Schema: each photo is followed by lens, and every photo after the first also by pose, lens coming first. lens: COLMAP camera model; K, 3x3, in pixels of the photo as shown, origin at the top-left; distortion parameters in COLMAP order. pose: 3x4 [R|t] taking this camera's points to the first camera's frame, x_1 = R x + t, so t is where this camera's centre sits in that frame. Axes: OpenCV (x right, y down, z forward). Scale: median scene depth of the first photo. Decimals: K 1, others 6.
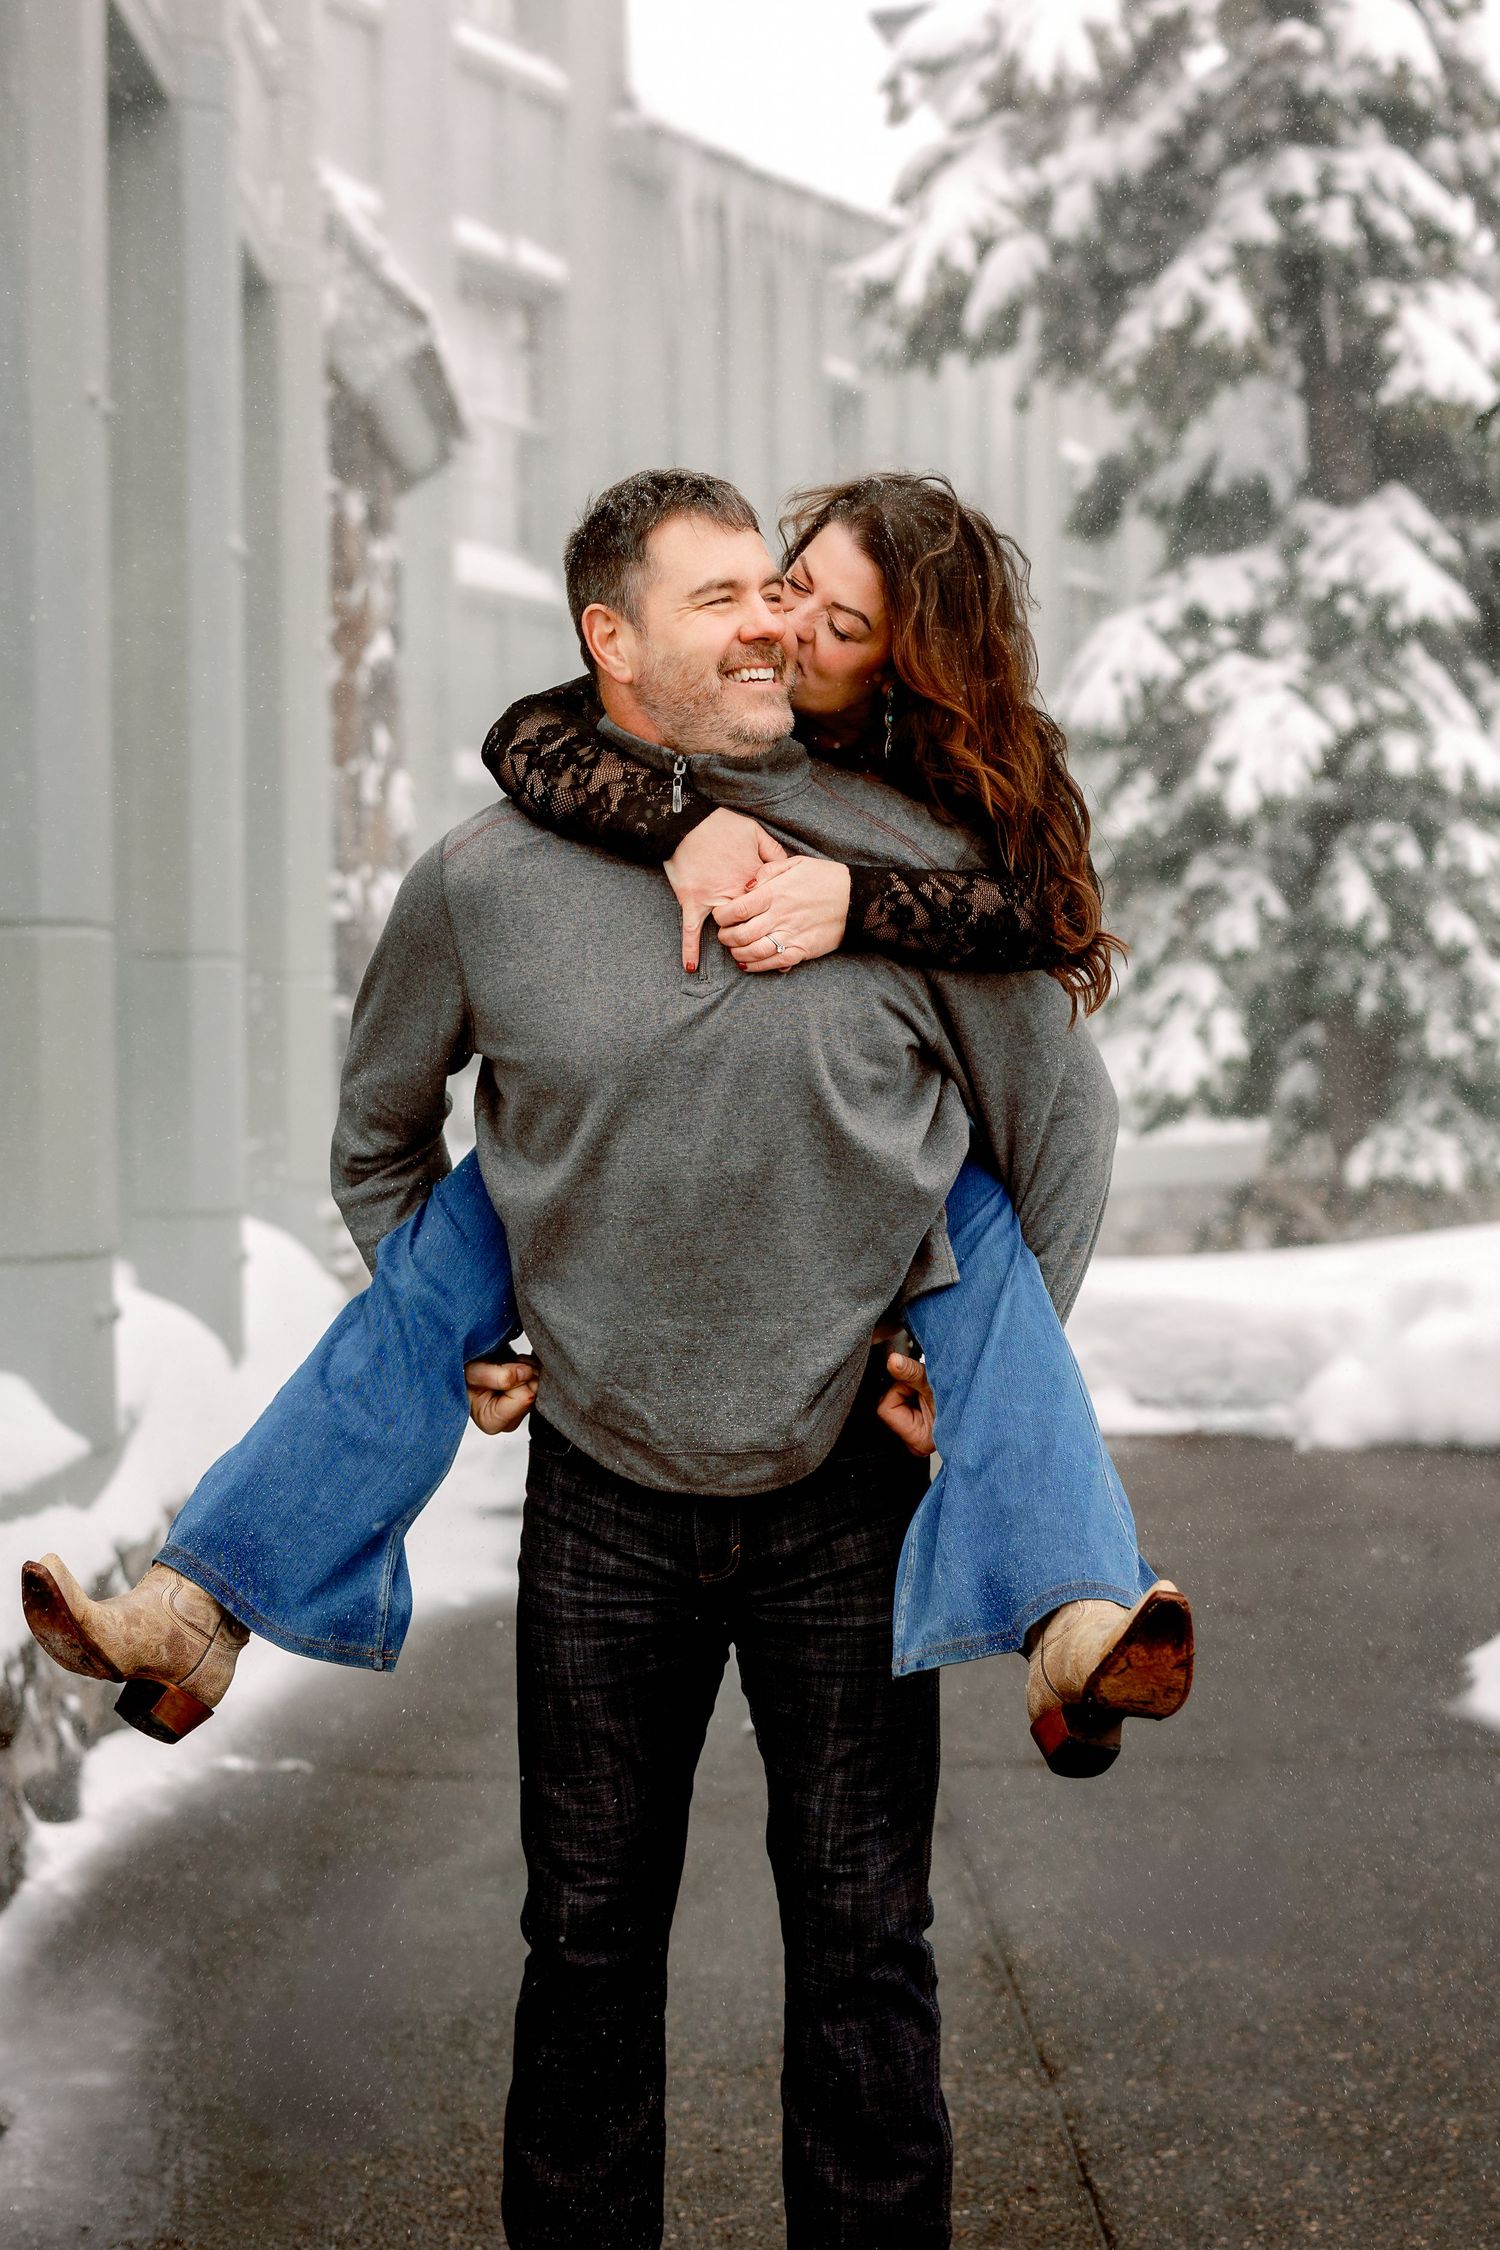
lens RADIAL K [[3807.2, 0, 750.1], [0, 3807.2, 1077.7], [0, 0, 1]] dist [0.013831, 0.016213]
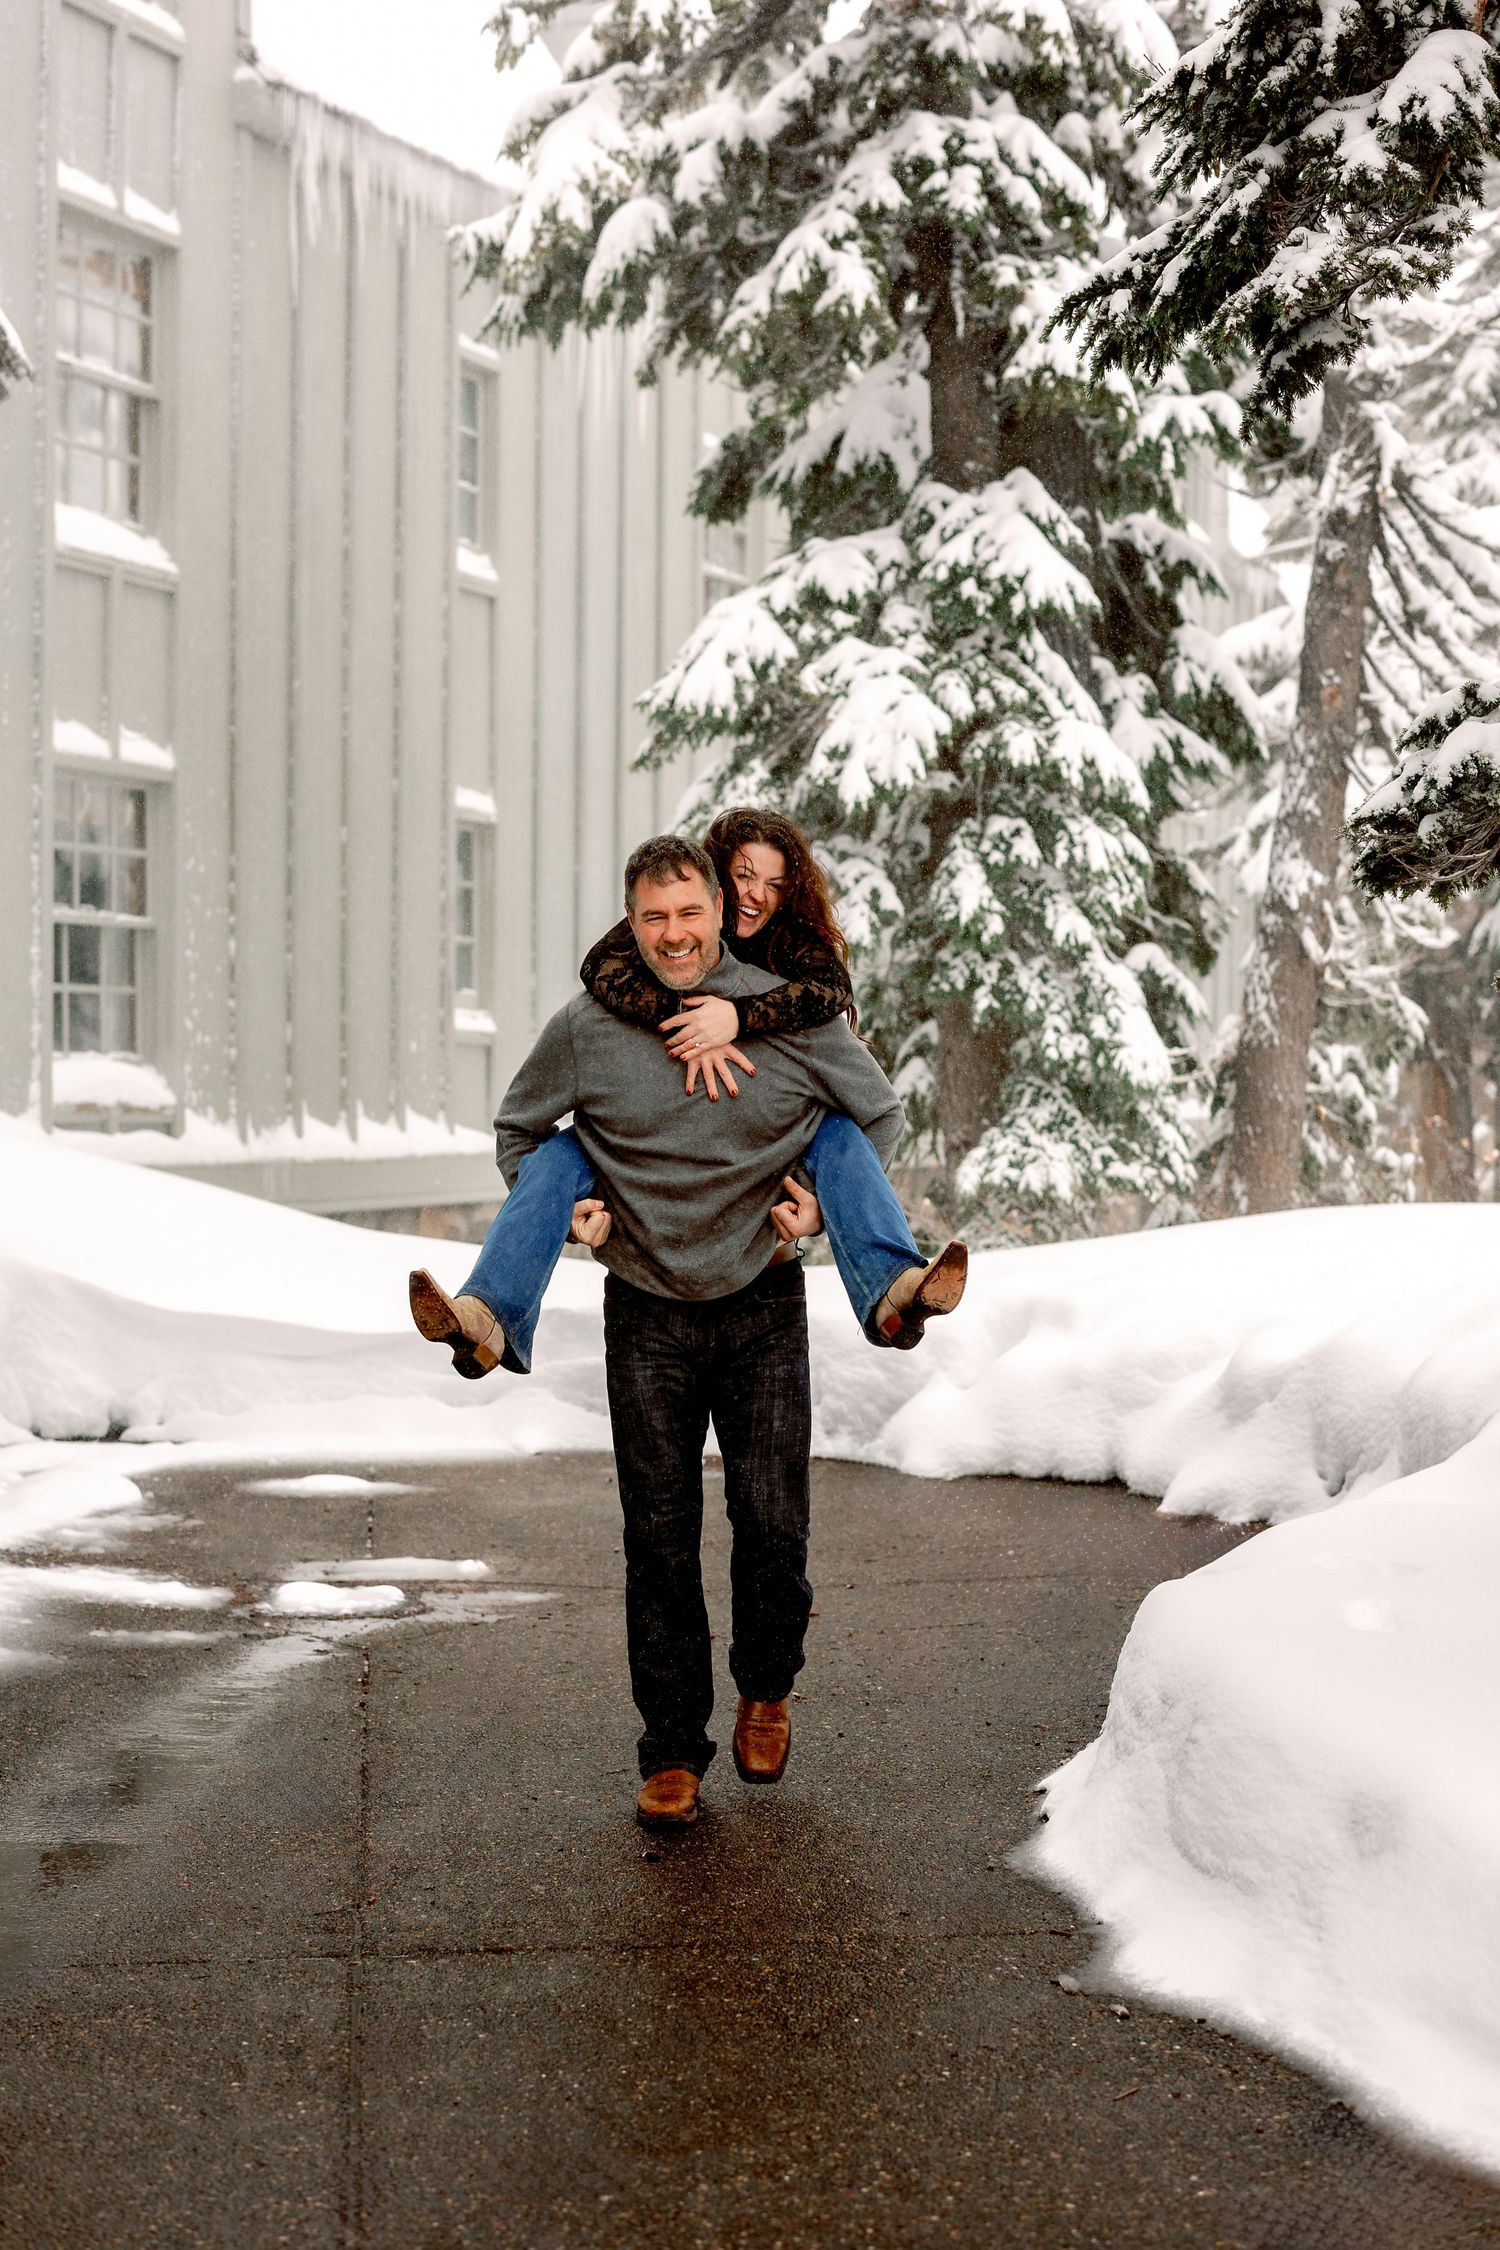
lens RADIAL K [[3516.1, 0, 750.0], [0, 3516.1, 1125.0], [0, 0, 1]] dist [0.012850, 0.034910]
pose [[0.996181, 0.015620, 0.085899, 0.026746], [-0.017236, 0.999687, 0.018110, -0.003446], [-0.085589, -0.019521, 0.996139, 0.112387]]
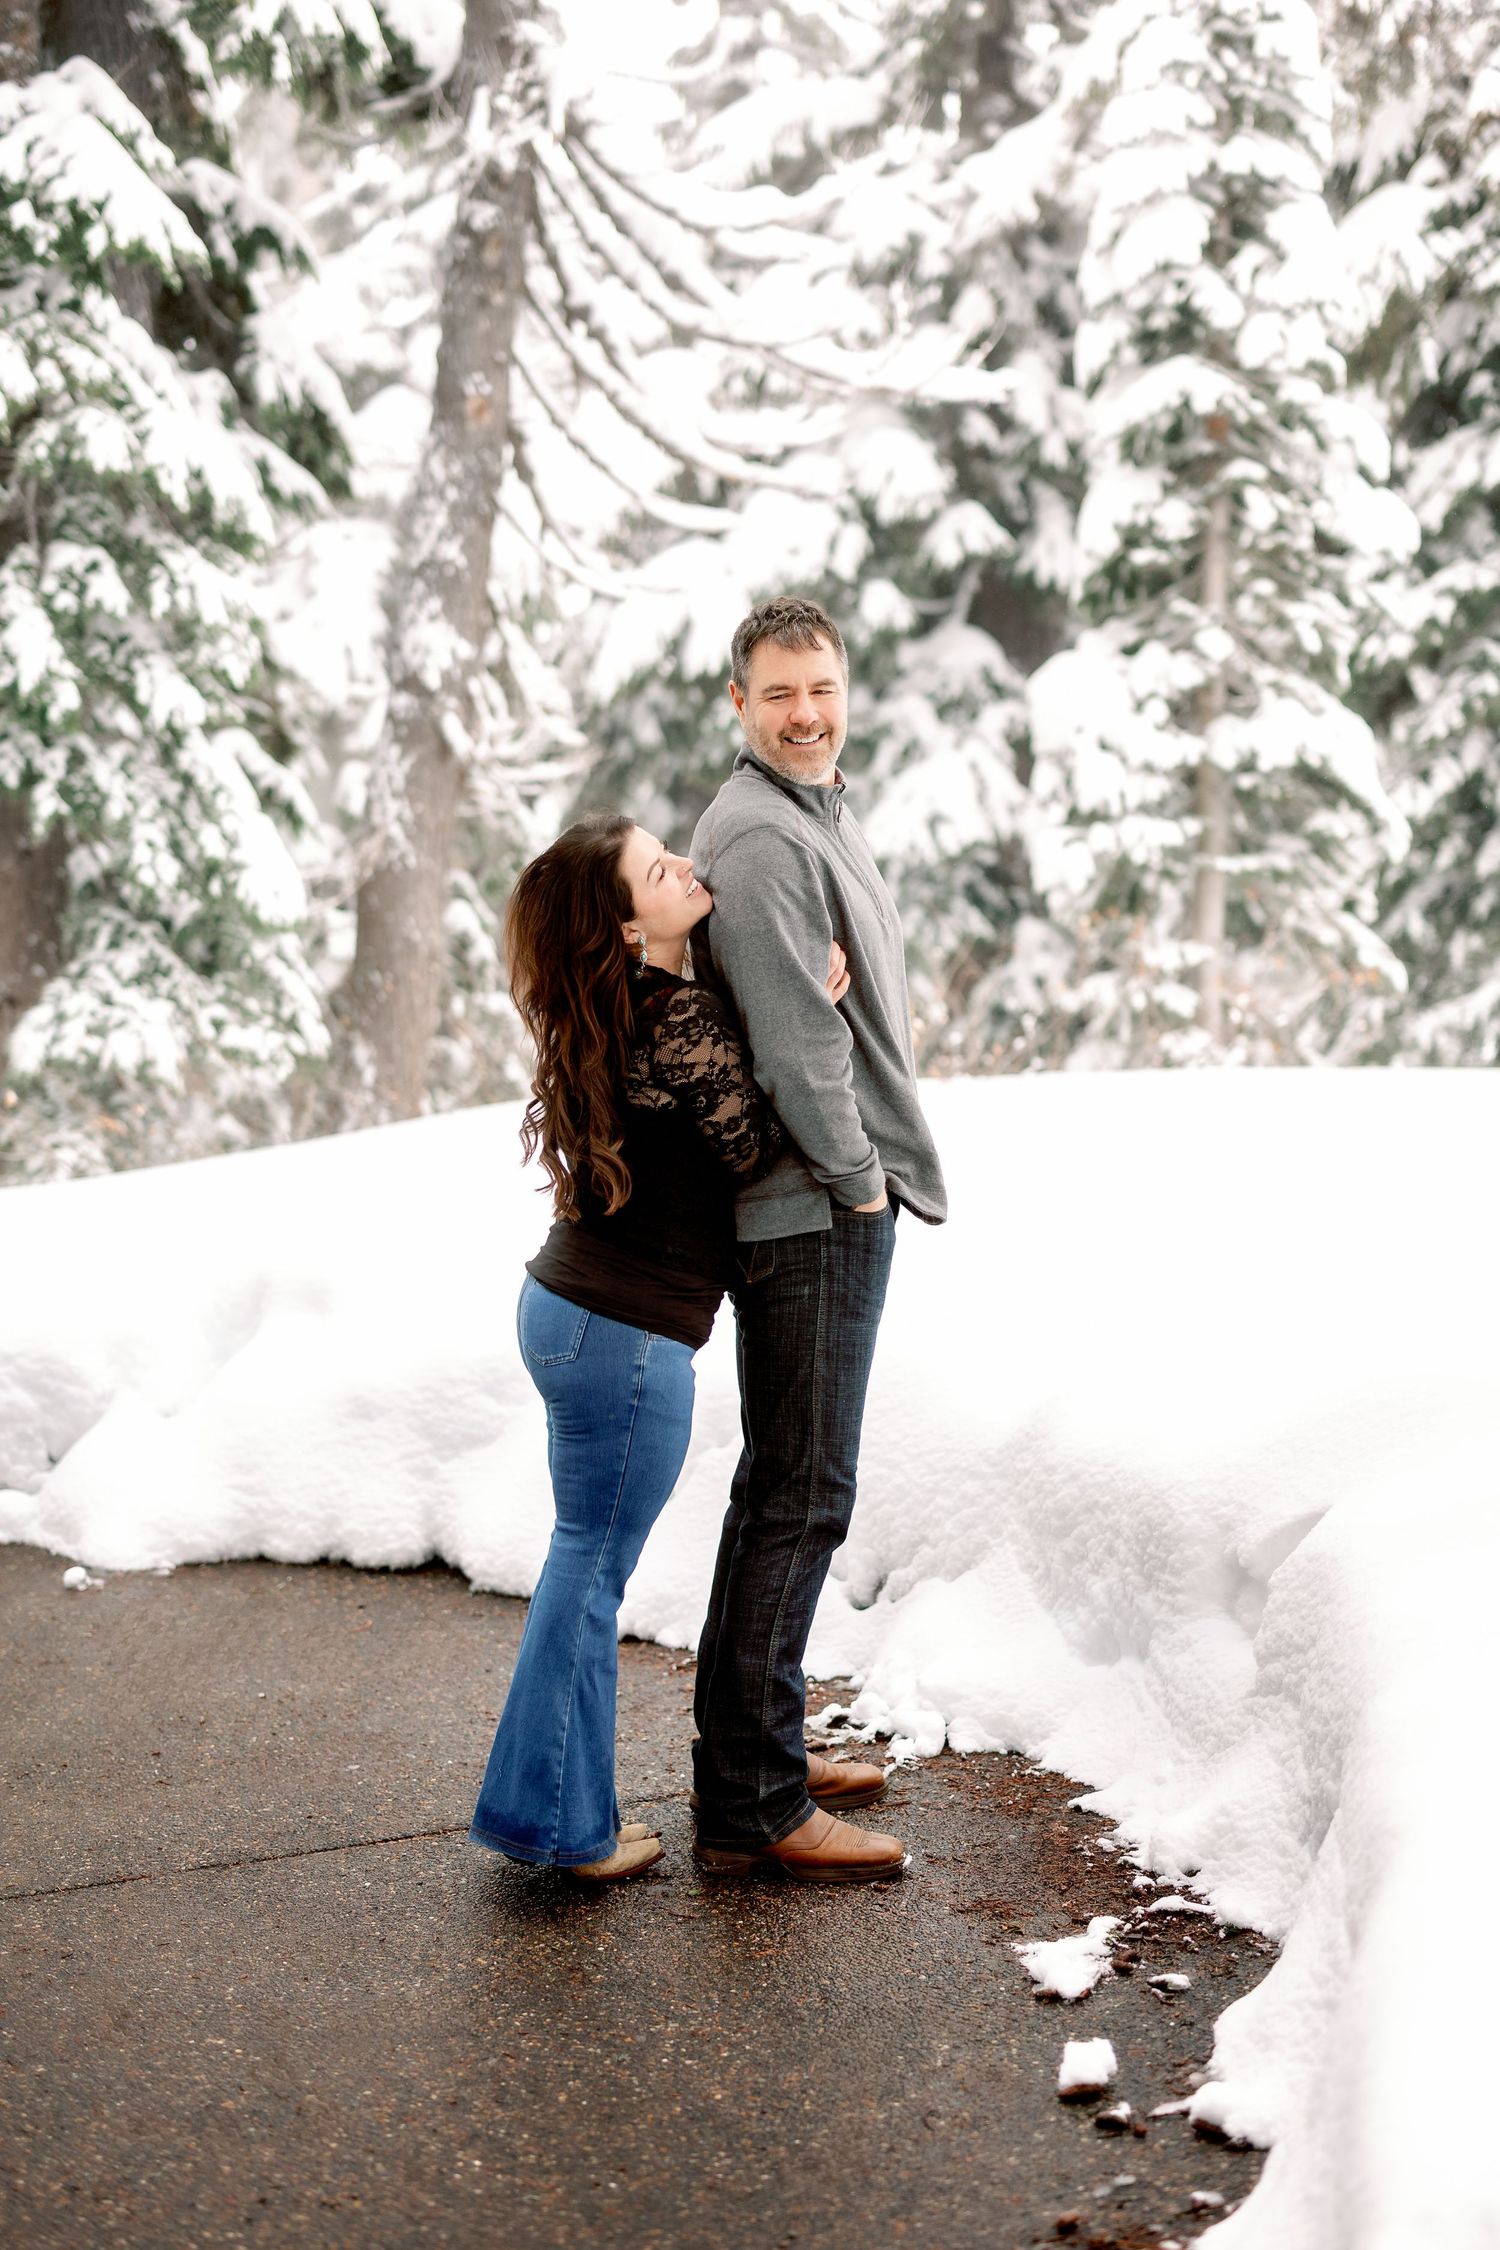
lens RADIAL K [[3354.6, 0, 758.6], [0, 3354.6, 1091.5], [0, 0, 1]] dist [0.014588, 0.079493]
pose [[0.902836, -0.004757, 0.429959, 0.016269], [-0.022565, 0.998037, 0.058425, -0.006036], [-0.429393, -0.062450, 0.900956, 0.388602]]
